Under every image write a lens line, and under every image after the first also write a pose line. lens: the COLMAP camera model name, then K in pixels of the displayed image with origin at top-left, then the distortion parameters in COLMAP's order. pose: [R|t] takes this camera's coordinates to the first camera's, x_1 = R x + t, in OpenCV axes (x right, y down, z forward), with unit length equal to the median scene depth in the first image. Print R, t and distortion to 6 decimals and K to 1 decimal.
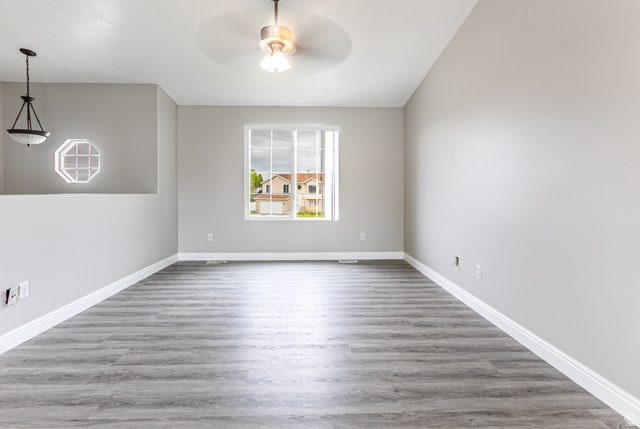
lens RADIAL K [[301.7, 0, 314.2], [0, 301.7, 213.2], [0, 0, 1]] dist [0.004828, 0.000049]
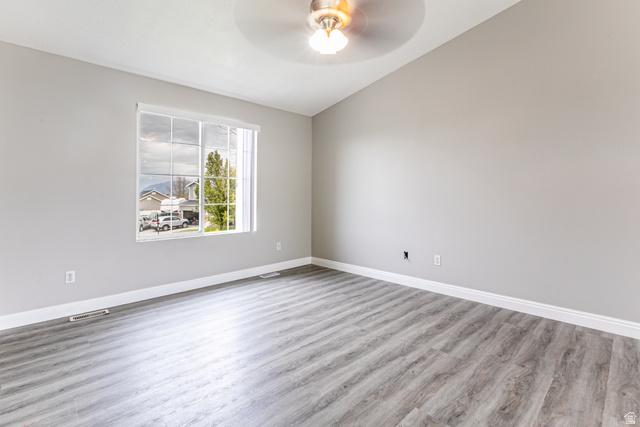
lens RADIAL K [[301.7, 0, 316.6], [0, 301.7, 211.4], [0, 0, 1]] dist [0.004828, 0.000049]
pose [[0.746388, -0.037777, 0.664438, -0.772615], [0.058773, 0.998228, -0.009266, -0.032001], [-0.662911, 0.045967, 0.747286, 0.448298]]
